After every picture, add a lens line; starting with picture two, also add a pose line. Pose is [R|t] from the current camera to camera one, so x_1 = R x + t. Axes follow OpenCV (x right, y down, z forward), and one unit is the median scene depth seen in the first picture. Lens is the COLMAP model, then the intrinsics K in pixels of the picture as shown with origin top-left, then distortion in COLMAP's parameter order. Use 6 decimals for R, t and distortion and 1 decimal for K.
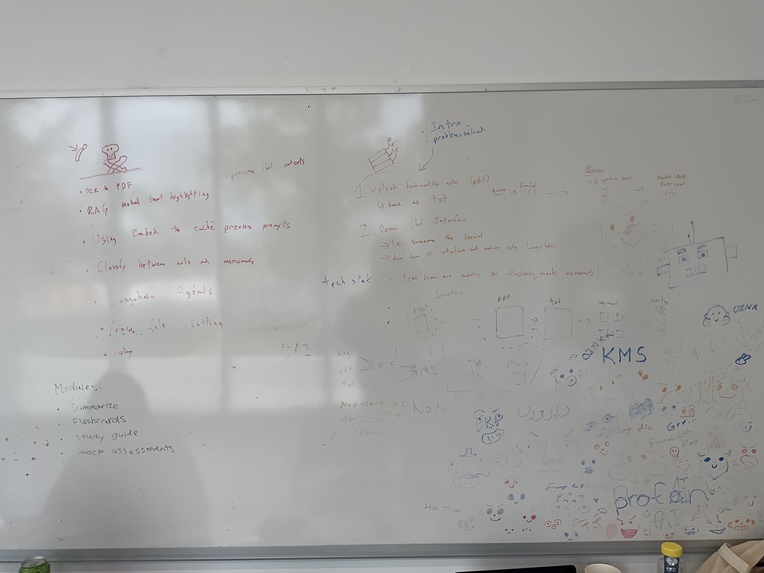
lens RADIAL K [[636.9, 0, 376.4], [0, 636.9, 284.1], [0, 0, 1]] dist [0.065178, -0.086404]
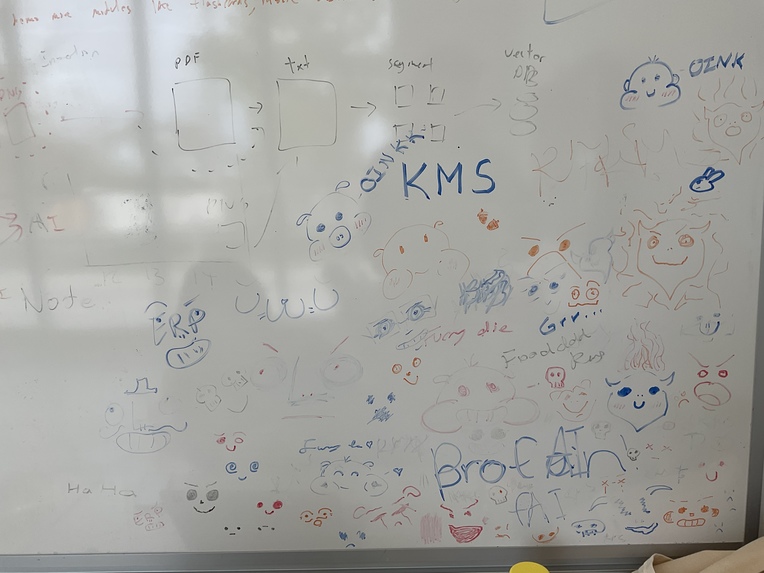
lens RADIAL K [[636.9, 0, 376.1], [0, 636.9, 291.0], [0, 0, 1]] dist [0.065178, -0.086404]
pose [[0.905697, -0.136518, 0.401343, 0.144423], [0.001937, 0.948051, 0.318112, 0.040825], [-0.423921, -0.287335, 0.858911, 0.624808]]
